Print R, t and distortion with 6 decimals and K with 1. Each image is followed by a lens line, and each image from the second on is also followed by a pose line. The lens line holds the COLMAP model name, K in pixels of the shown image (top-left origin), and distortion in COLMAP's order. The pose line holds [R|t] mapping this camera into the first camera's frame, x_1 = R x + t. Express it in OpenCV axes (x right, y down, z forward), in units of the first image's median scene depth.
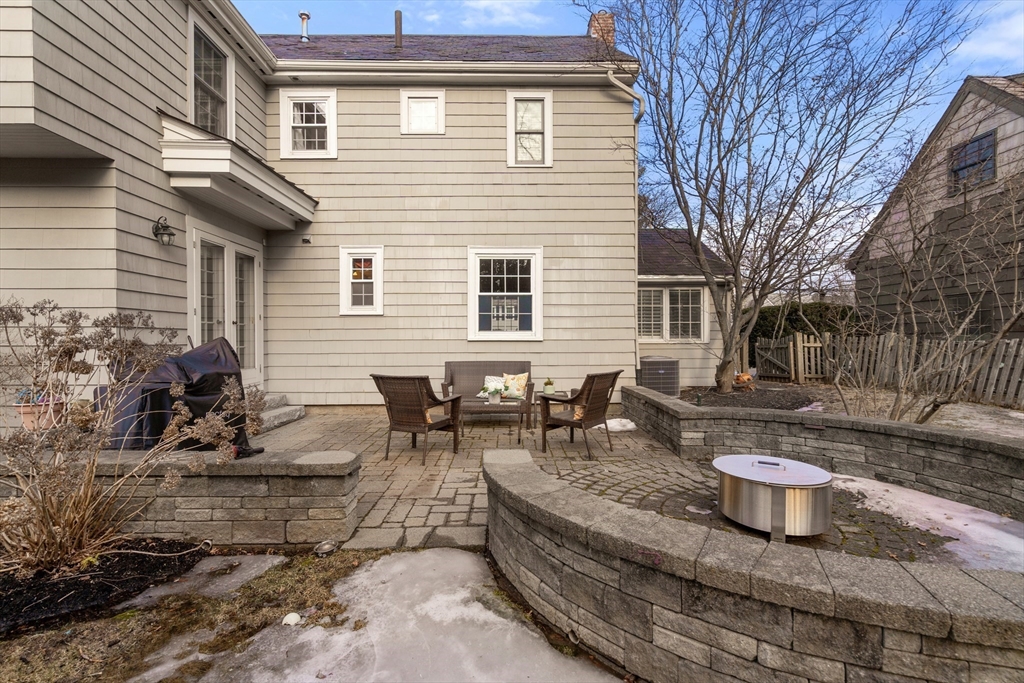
lens RADIAL K [[461.4, 0, 511.5], [0, 461.4, 338.7], [0, 0, 1]] dist [-0.000122, 0.000992]
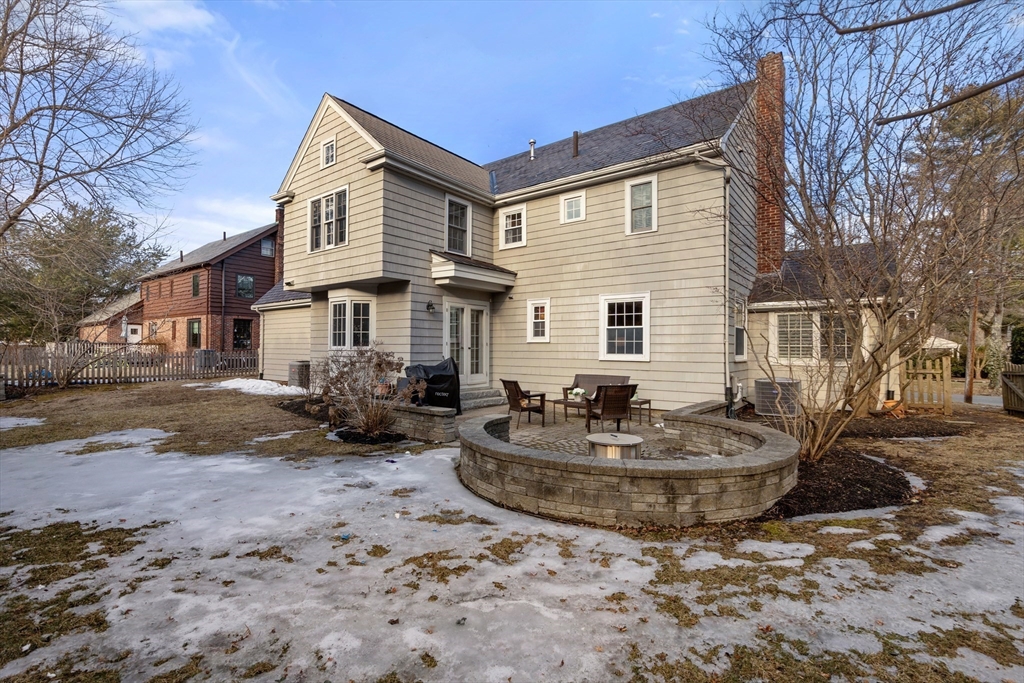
lens RADIAL K [[461.4, 0, 511.5], [0, 461.4, 338.7], [0, 0, 1]] dist [-0.000122, 0.000992]
pose [[0.787598, -0.005825, -0.616162, 0.575869], [-0.007643, 0.999786, -0.019221, -0.033363], [0.616142, 0.019848, 0.787385, -0.299691]]
